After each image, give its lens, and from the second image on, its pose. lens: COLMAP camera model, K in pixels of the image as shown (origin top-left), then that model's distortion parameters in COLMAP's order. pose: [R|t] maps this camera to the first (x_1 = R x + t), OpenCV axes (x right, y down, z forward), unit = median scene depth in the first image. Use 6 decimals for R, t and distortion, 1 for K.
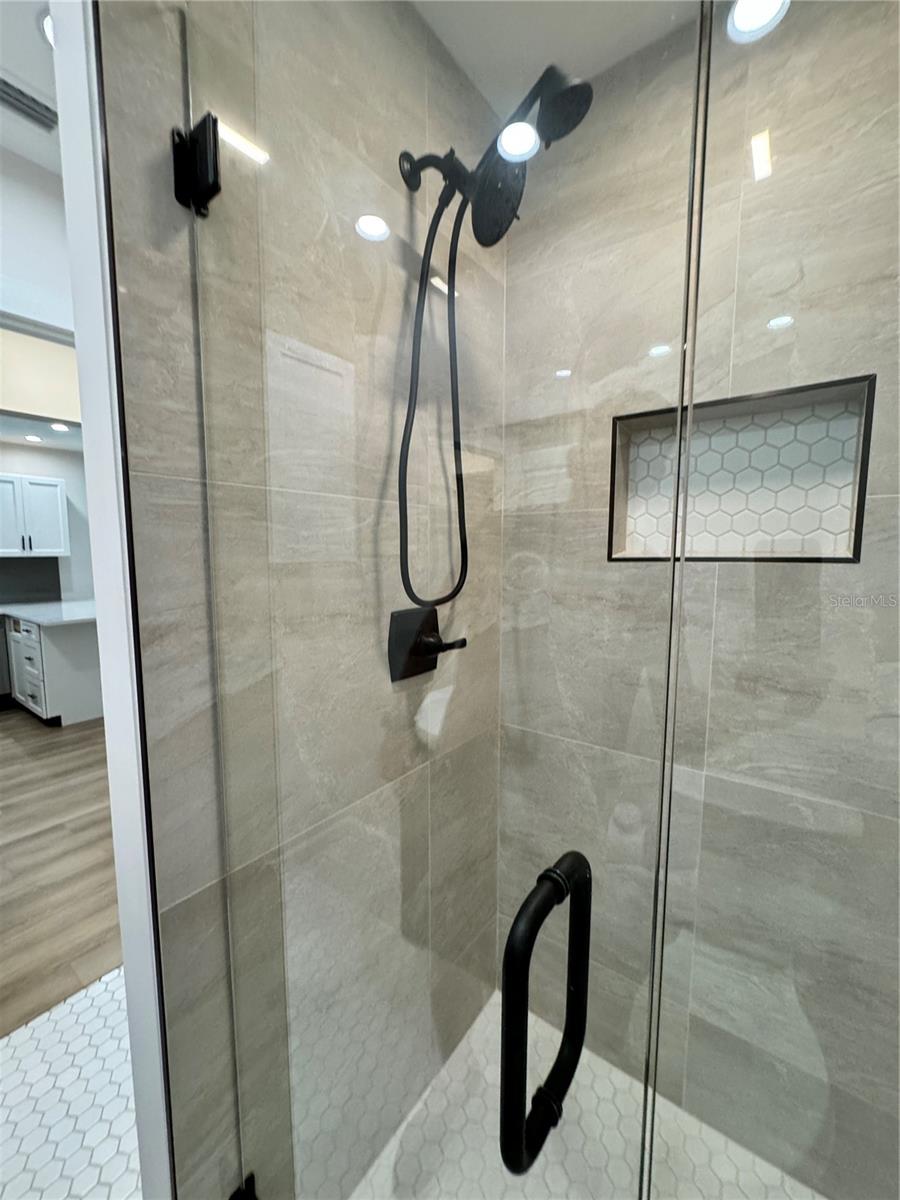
lens RADIAL K [[485.1, 0, 450.3], [0, 485.1, 600.8], [0, 0, 1]] dist [0.000597, -0.000448]
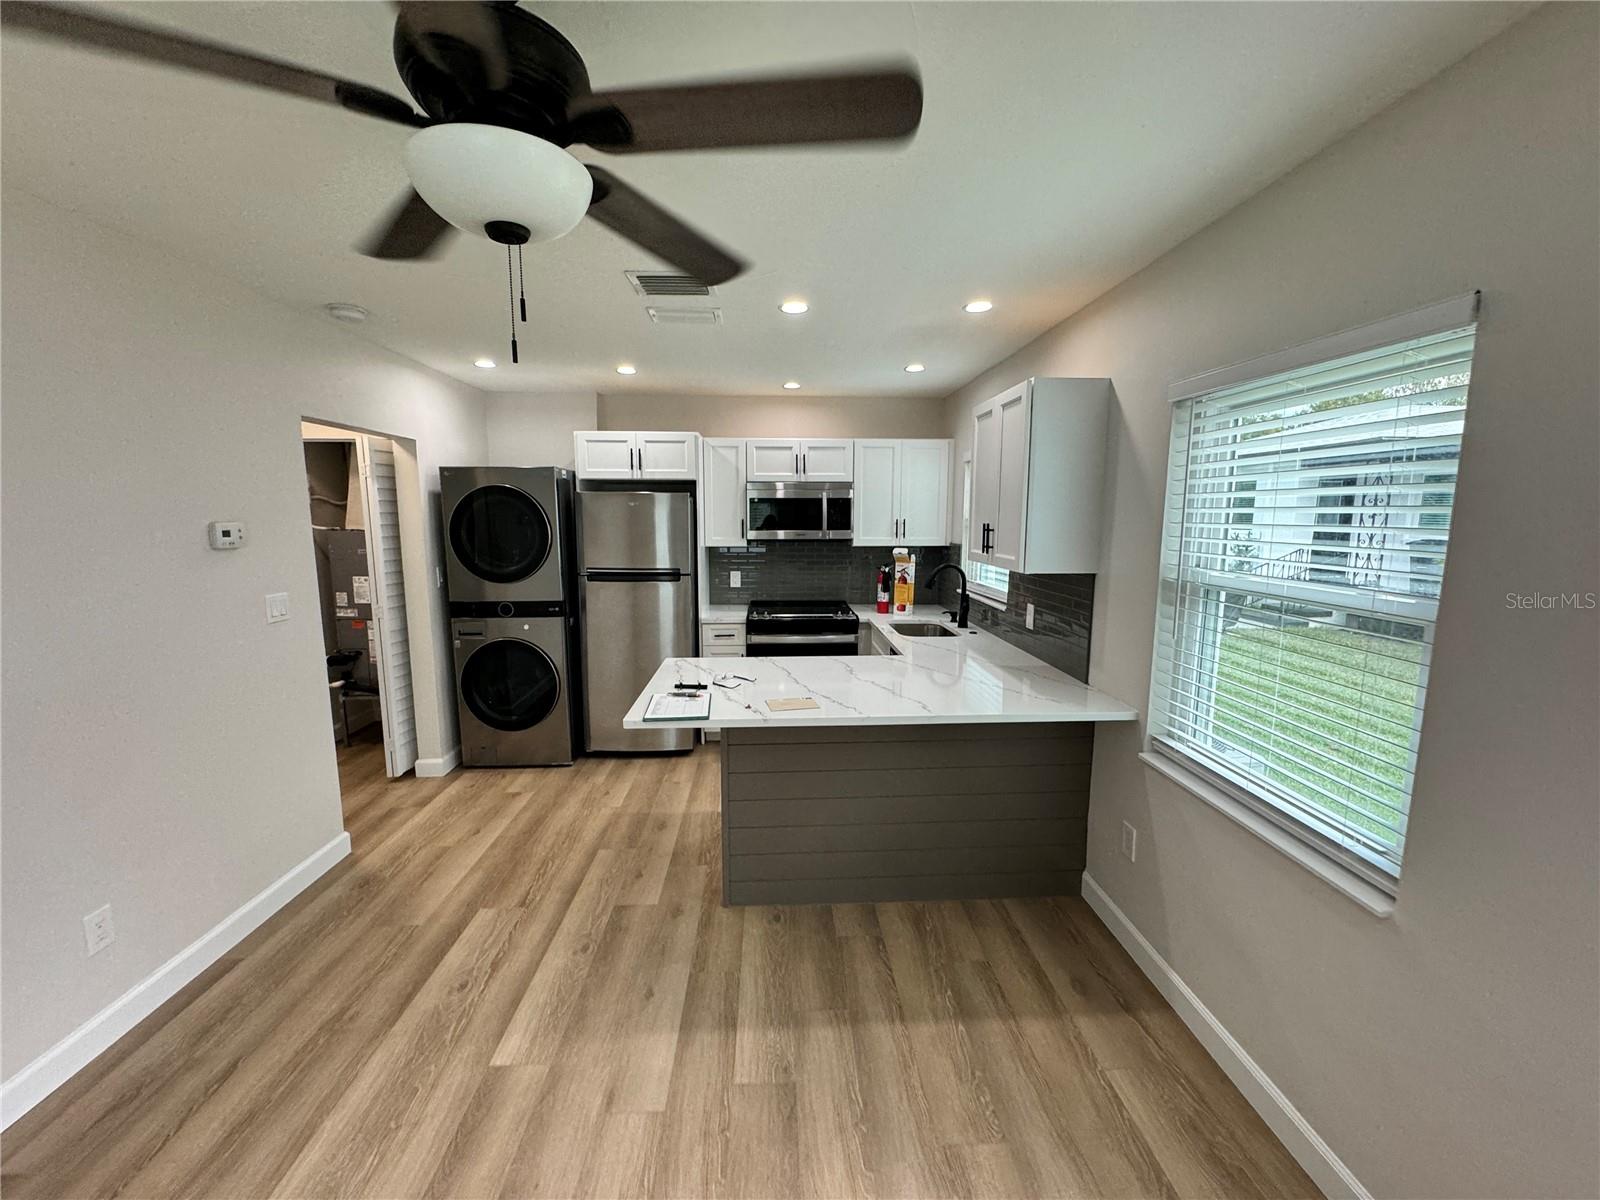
lens RADIAL K [[633.4, 0, 801.2], [0, 633.4, 601.1], [0, 0, 1]] dist [-0.003350, 0.000365]
pose [[-0.766772, 0.089354, -0.635671, -1.145305], [-0.065647, 0.974157, 0.216120, -0.629551], [0.638554, 0.207444, -0.741090, 4.681281]]
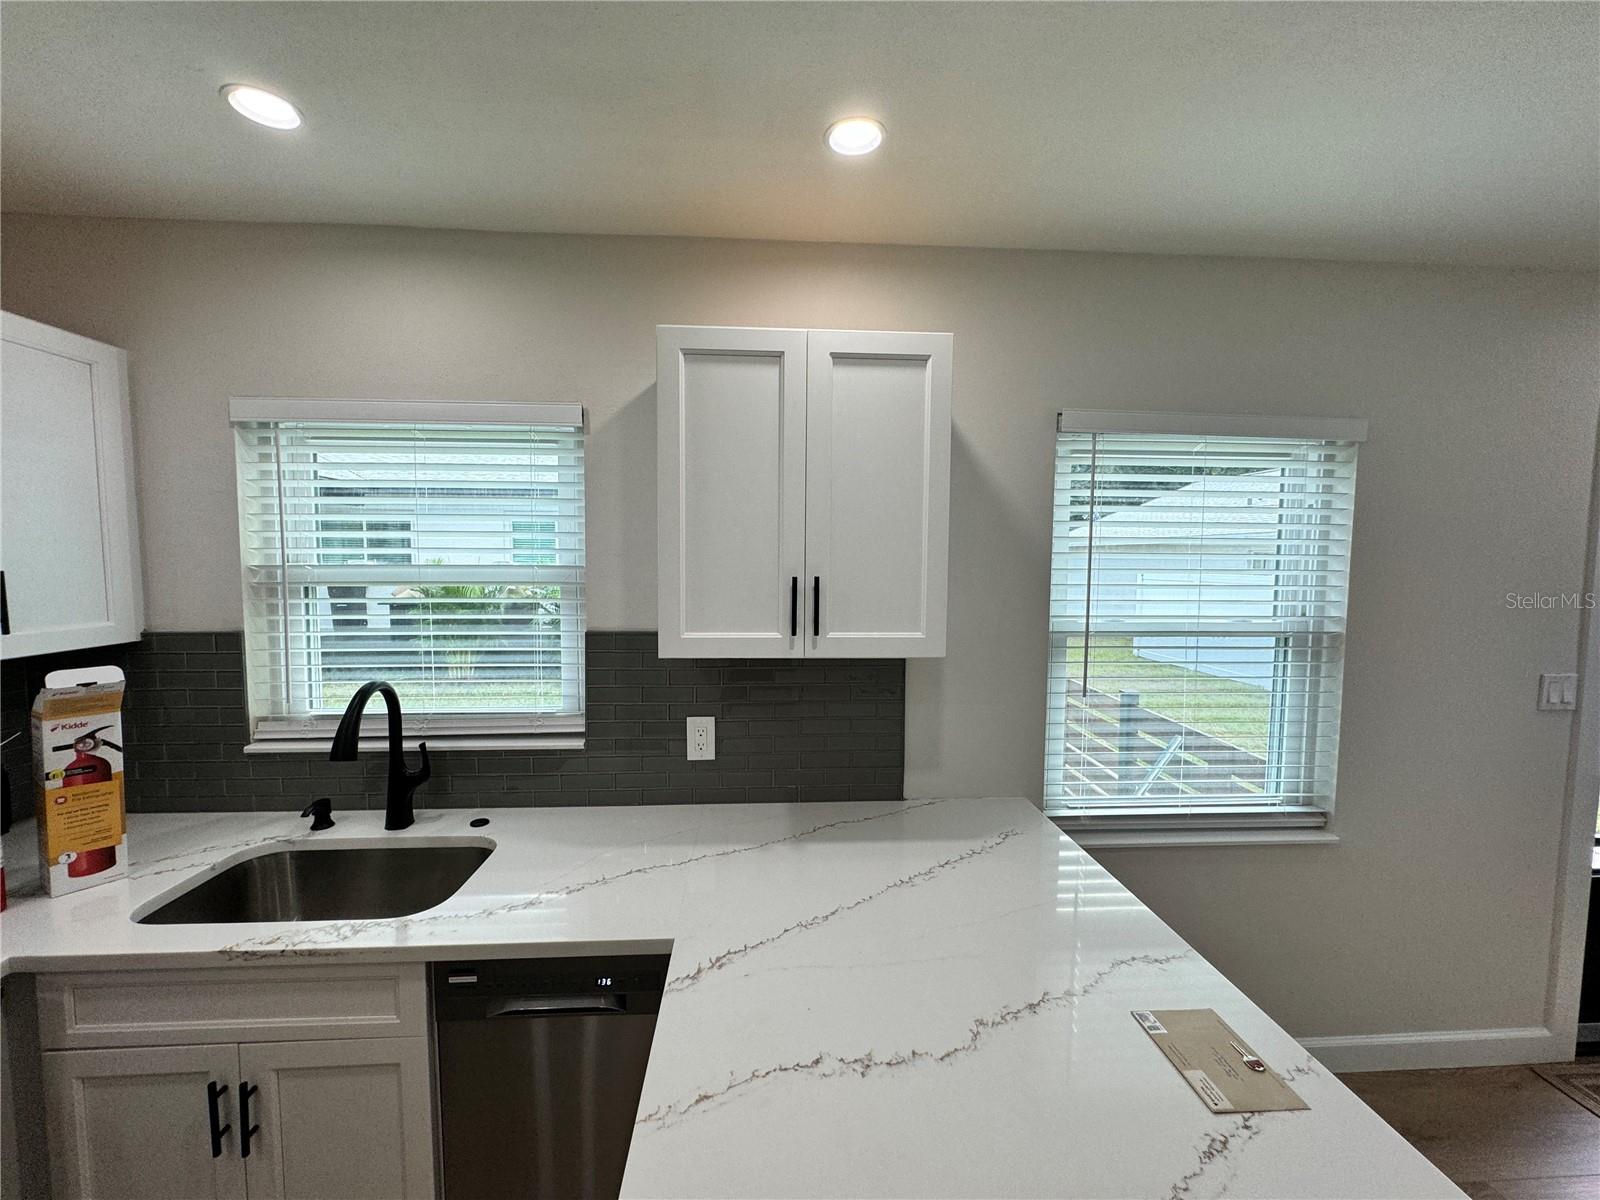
lens RADIAL K [[636.1, 0, 800.0], [0, 636.1, 600.0], [0, 0, 1]] dist [-0.001924, 0.000562]
pose [[0.648955, 0.058855, -0.758547, -2.185443], [-0.085890, 0.996297, 0.003821, -0.427196], [0.755963, 0.062672, 0.651608, 2.728750]]
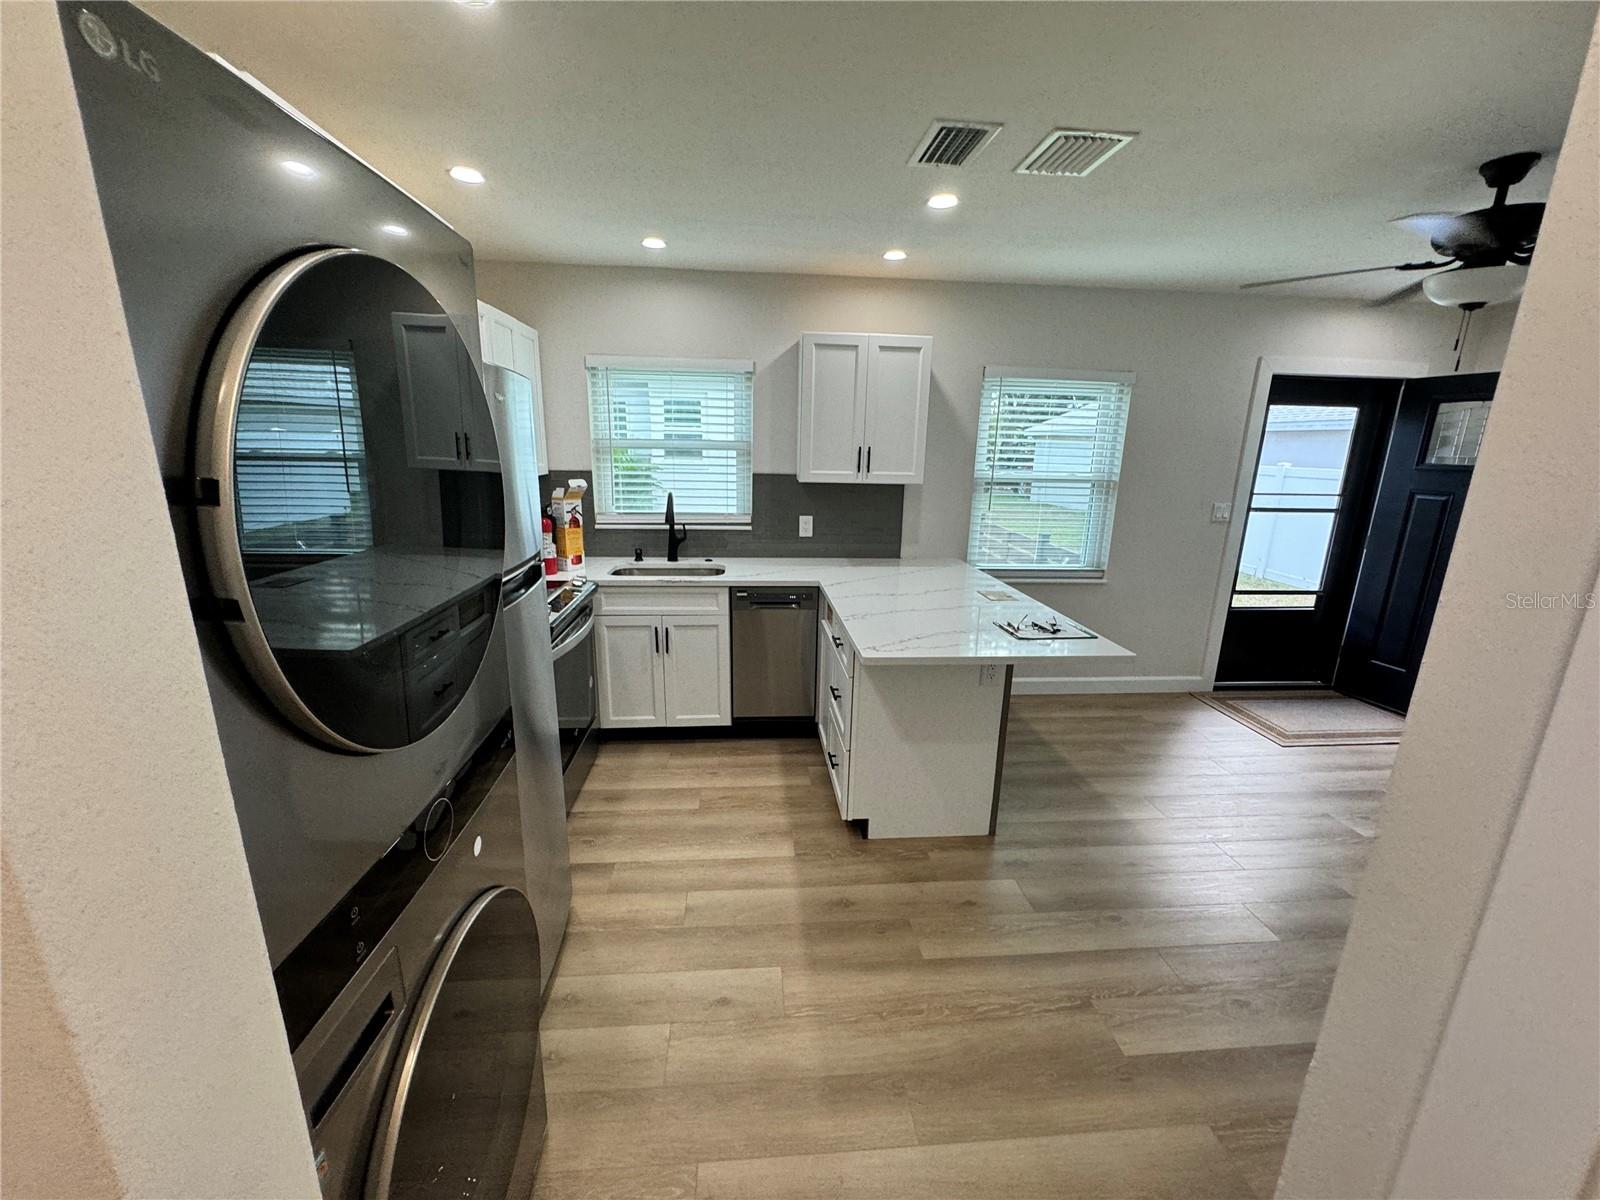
lens RADIAL K [[647.0, 0, 798.1], [0, 647.0, 596.2], [0, 0, 1]] dist [-0.003327, 0.000300]
pose [[0.669394, 0.181692, -0.720347, -1.218454], [-0.096582, 0.982687, 0.158111, -0.258725], [0.736603, -0.036266, 0.675352, 1.481937]]
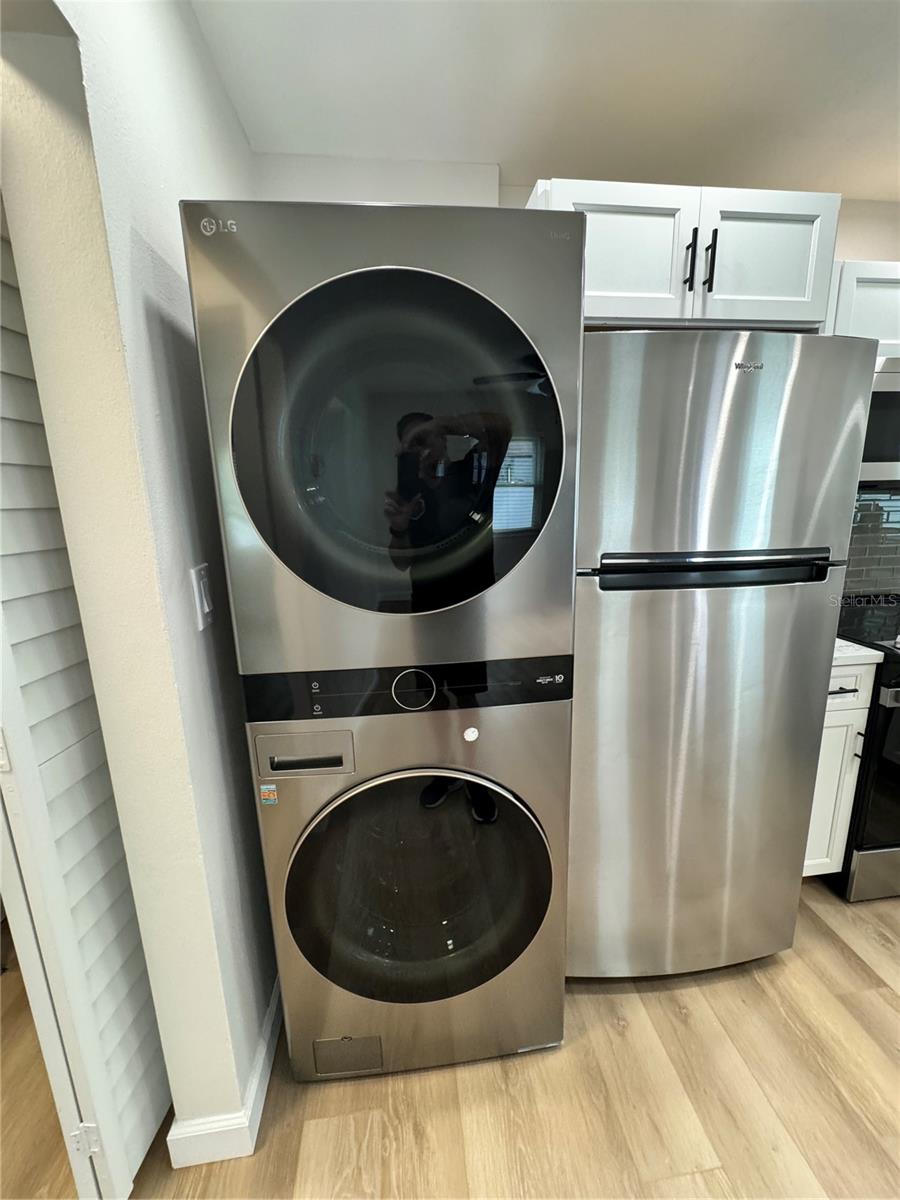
lens RADIAL K [[475.1, 0, 451.6], [0, 475.1, 602.2], [0, 0, 1]] dist [-0.003350, 0.000365]
pose [[-0.726088, 0.161930, -0.668263, -1.528277], [-0.044796, 0.958670, 0.280972, -0.207760], [0.686141, 0.233946, -0.688825, 2.184177]]
